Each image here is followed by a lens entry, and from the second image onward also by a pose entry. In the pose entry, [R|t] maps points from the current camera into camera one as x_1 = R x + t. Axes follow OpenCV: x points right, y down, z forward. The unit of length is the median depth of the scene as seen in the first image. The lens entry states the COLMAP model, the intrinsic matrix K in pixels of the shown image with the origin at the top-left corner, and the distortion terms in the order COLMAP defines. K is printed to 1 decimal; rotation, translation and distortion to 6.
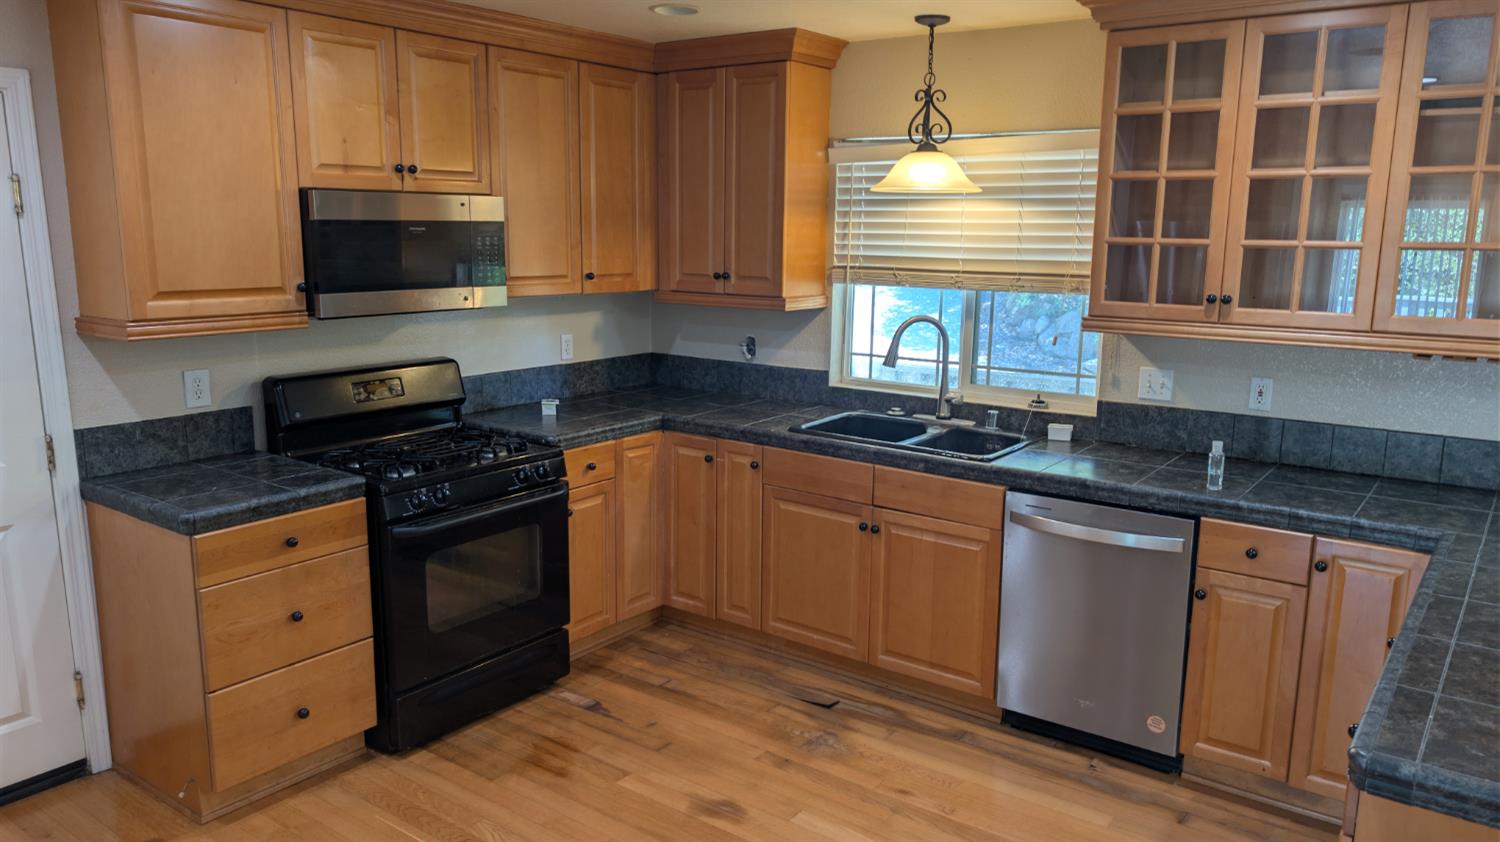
lens RADIAL K [[1064.9, 0, 759.5], [0, 1064.9, 437.3], [0, 0, 1]] dist [0.015830, -0.002768]
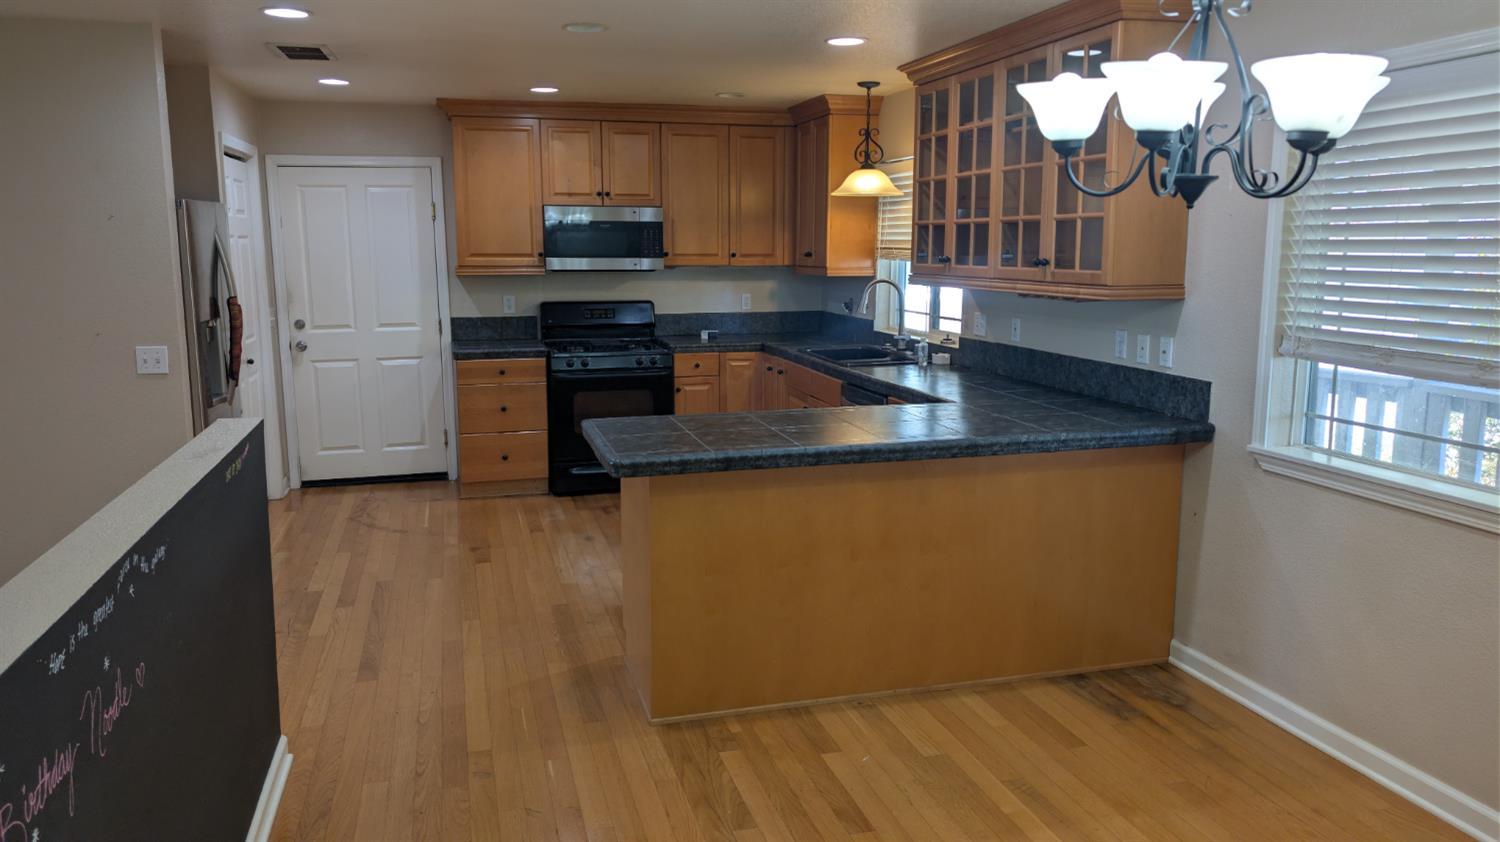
lens RADIAL K [[1086.8, 0, 746.4], [0, 1086.8, 419.4], [0, 0, 1]] dist [0.053269, 0.003269]
pose [[0.781171, 0.088625, -0.617995, 1.145084], [-0.113945, 0.993486, -0.001557, 0.125165], [0.613831, 0.071634, 0.786180, -0.348865]]
